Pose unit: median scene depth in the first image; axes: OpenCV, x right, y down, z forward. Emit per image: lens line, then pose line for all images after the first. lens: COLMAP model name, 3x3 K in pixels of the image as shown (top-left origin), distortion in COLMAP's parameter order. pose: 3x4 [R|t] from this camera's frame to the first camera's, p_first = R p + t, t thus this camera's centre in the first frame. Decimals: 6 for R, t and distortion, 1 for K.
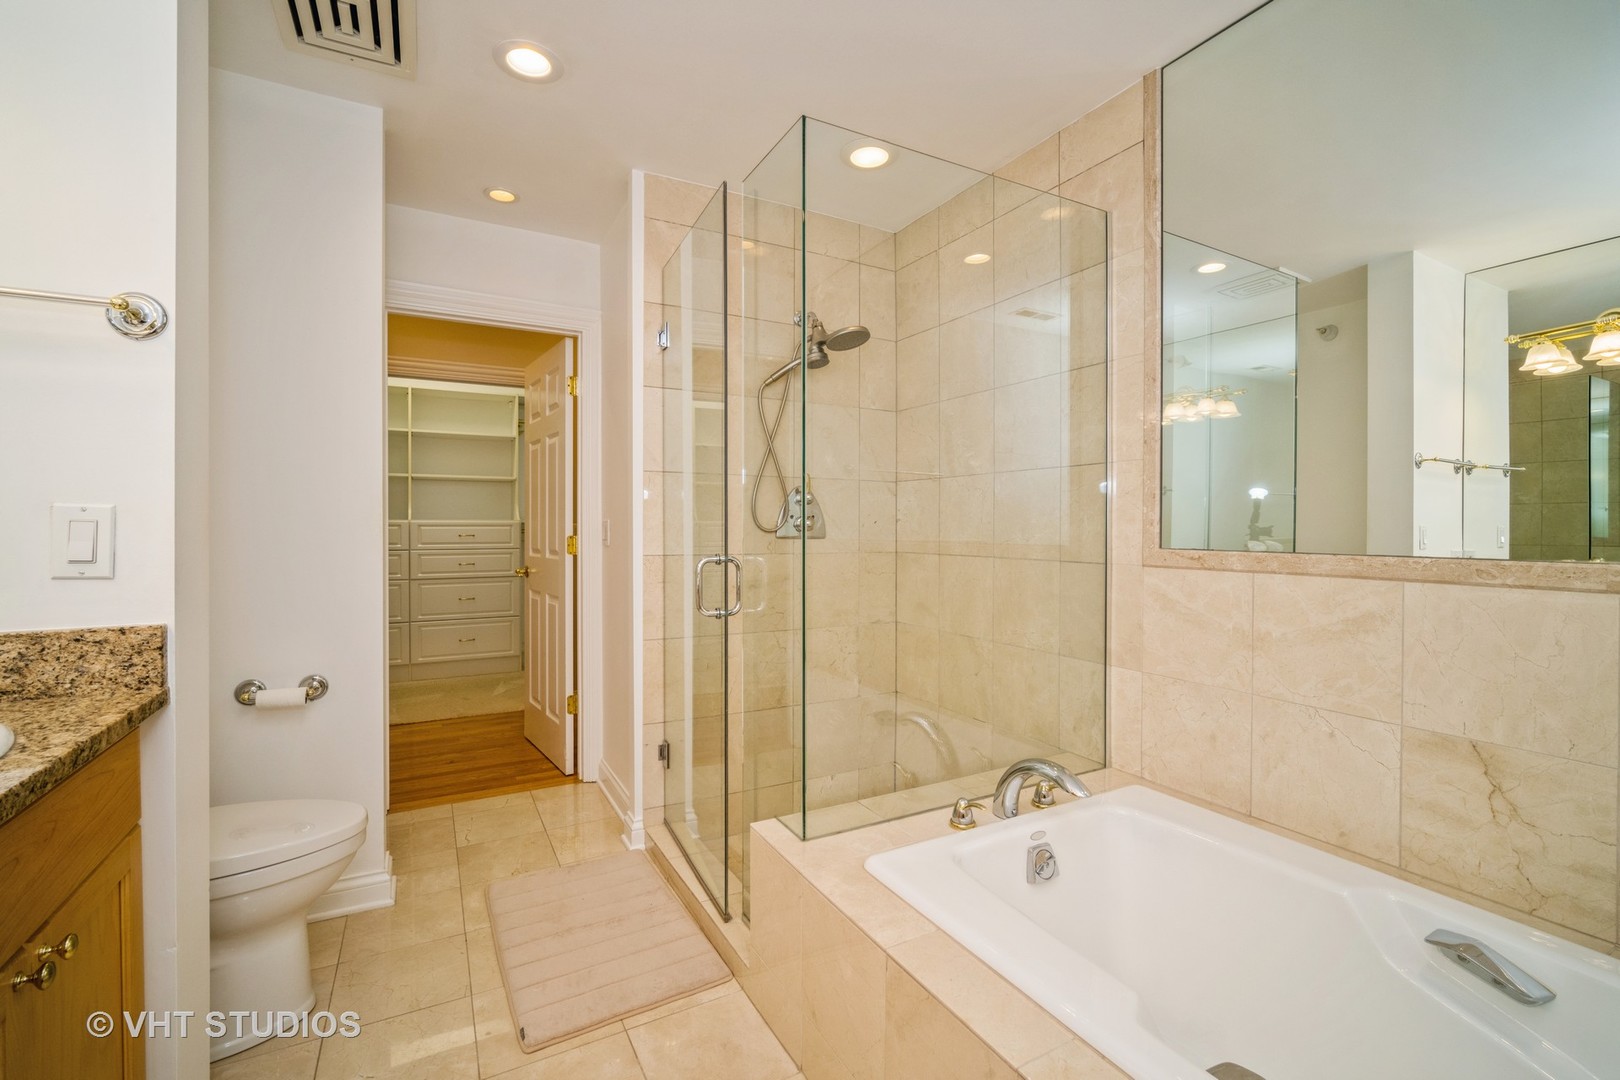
lens RADIAL K [[706.7, 0, 803.4], [0, 706.7, 533.9], [0, 0, 1]] dist [-0.004130, 0.001229]
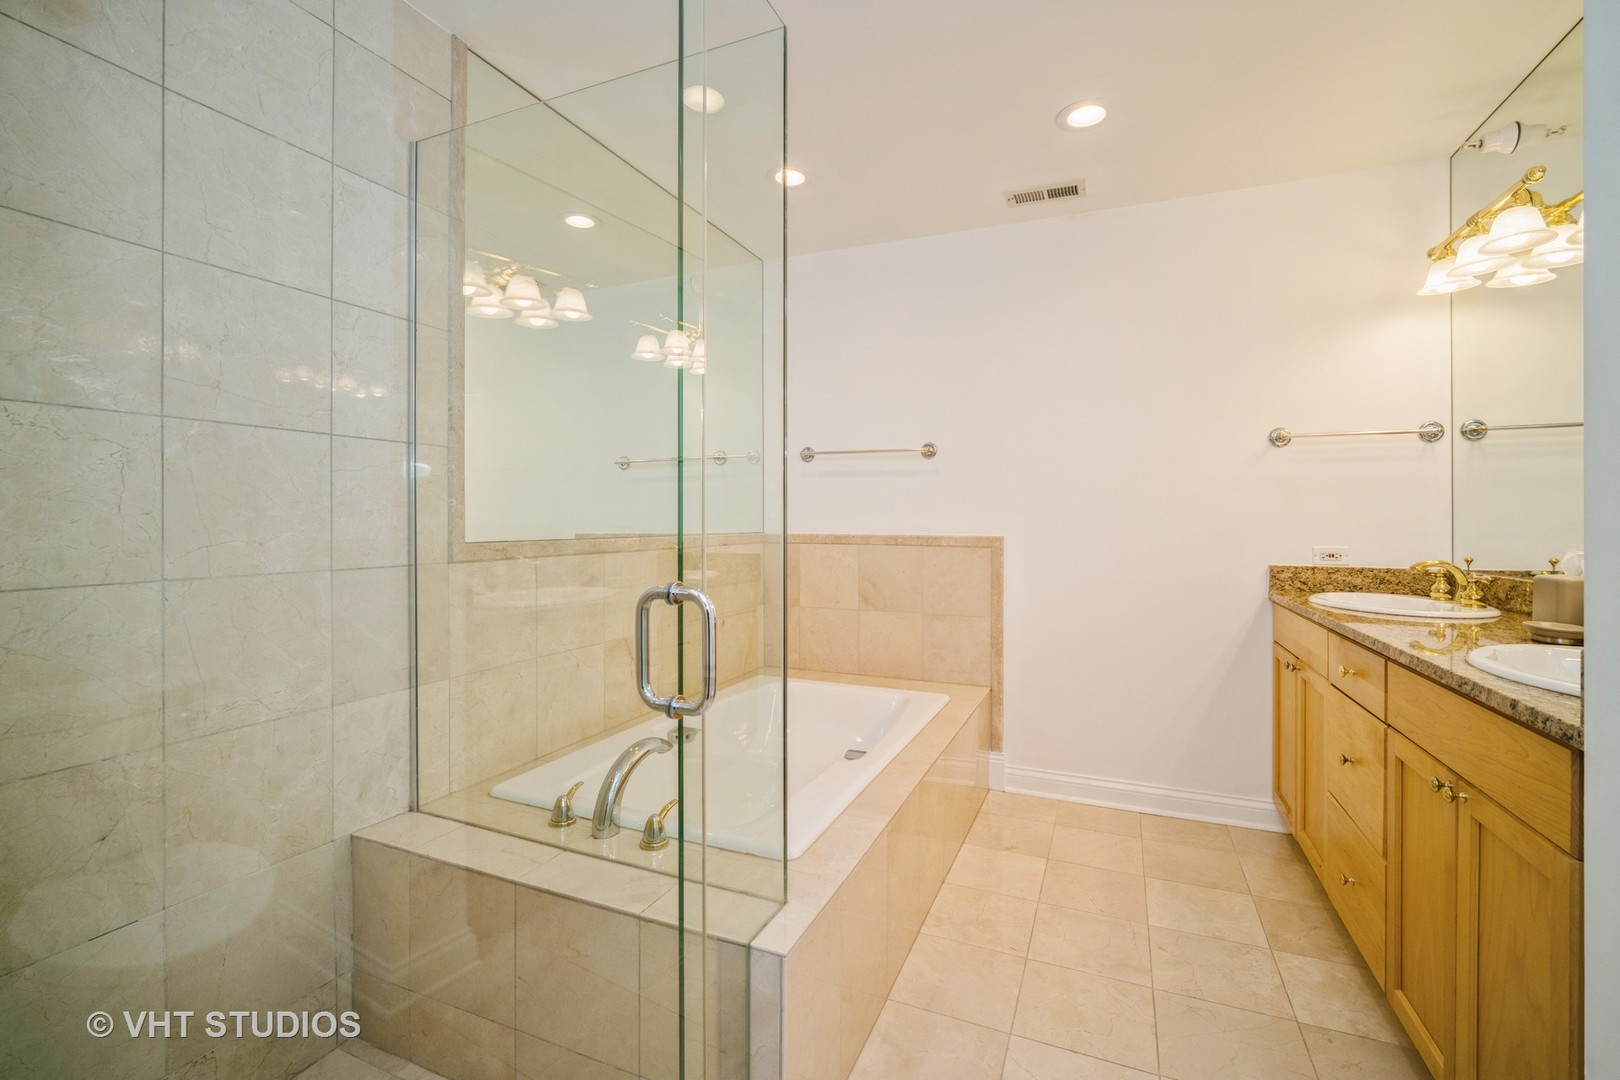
lens RADIAL K [[706.7, 0, 804.7], [0, 706.7, 522.4], [0, 0, 1]] dist [-0.004130, 0.001229]
pose [[-0.606131, -0.001056, 0.795364, -0.531639], [0.011346, 0.999886, 0.009974, -0.011146], [-0.795284, 0.015070, -0.606050, 1.190998]]
